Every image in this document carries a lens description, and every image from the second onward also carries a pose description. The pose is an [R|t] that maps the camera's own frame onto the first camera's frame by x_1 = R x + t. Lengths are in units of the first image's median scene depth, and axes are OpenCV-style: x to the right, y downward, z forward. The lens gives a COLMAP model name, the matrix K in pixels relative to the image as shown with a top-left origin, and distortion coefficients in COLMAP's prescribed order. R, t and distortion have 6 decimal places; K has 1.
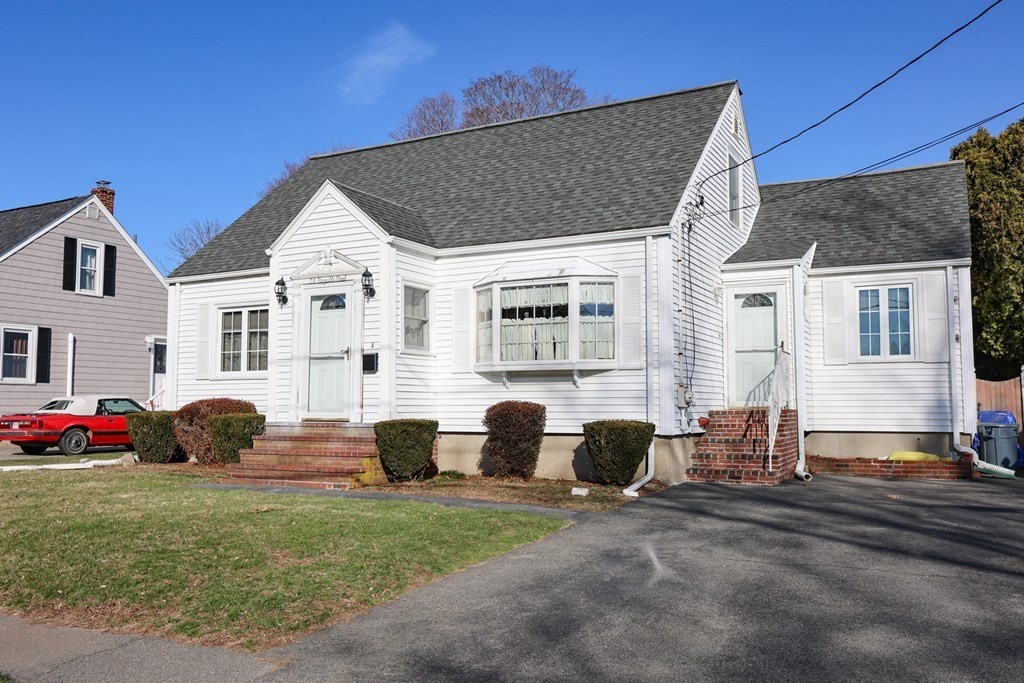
lens RADIAL K [[849.5, 0, 510.8], [0, 849.5, 343.9], [0, 0, 1]] dist [-0.017538, 0.011422]
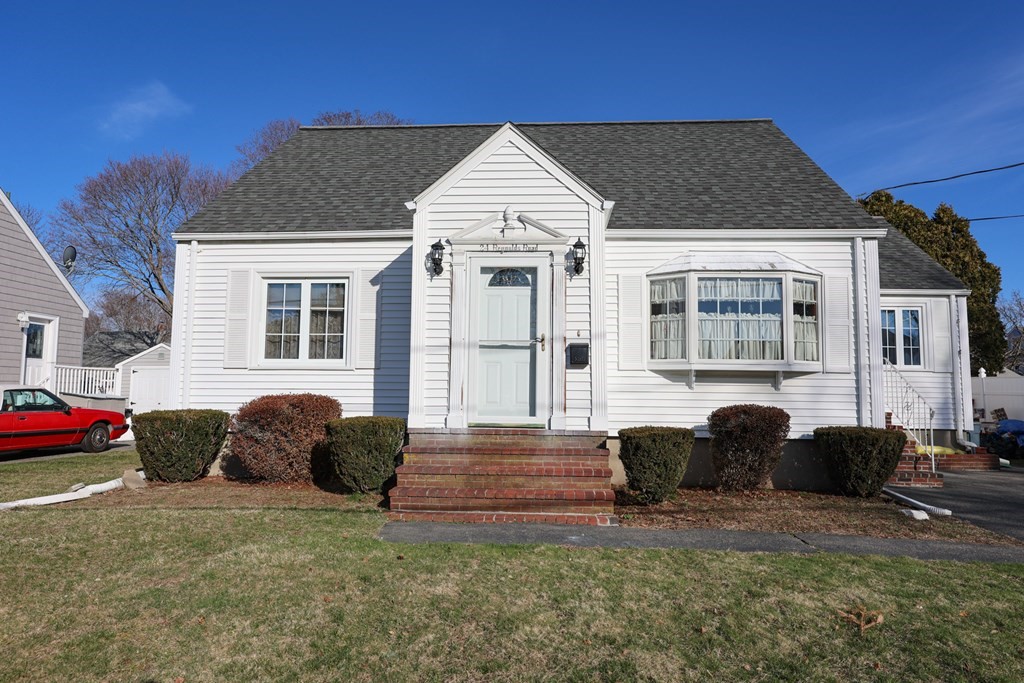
lens RADIAL K [[591.1, 0, 515.1], [0, 591.1, 349.5], [0, 0, 1]] dist [0.001003, 0.001705]
pose [[0.909112, 0.042495, 0.414378, -0.427763], [-0.041839, 0.999067, -0.010662, 0.024254], [-0.414444, -0.007644, 0.910043, 0.486297]]
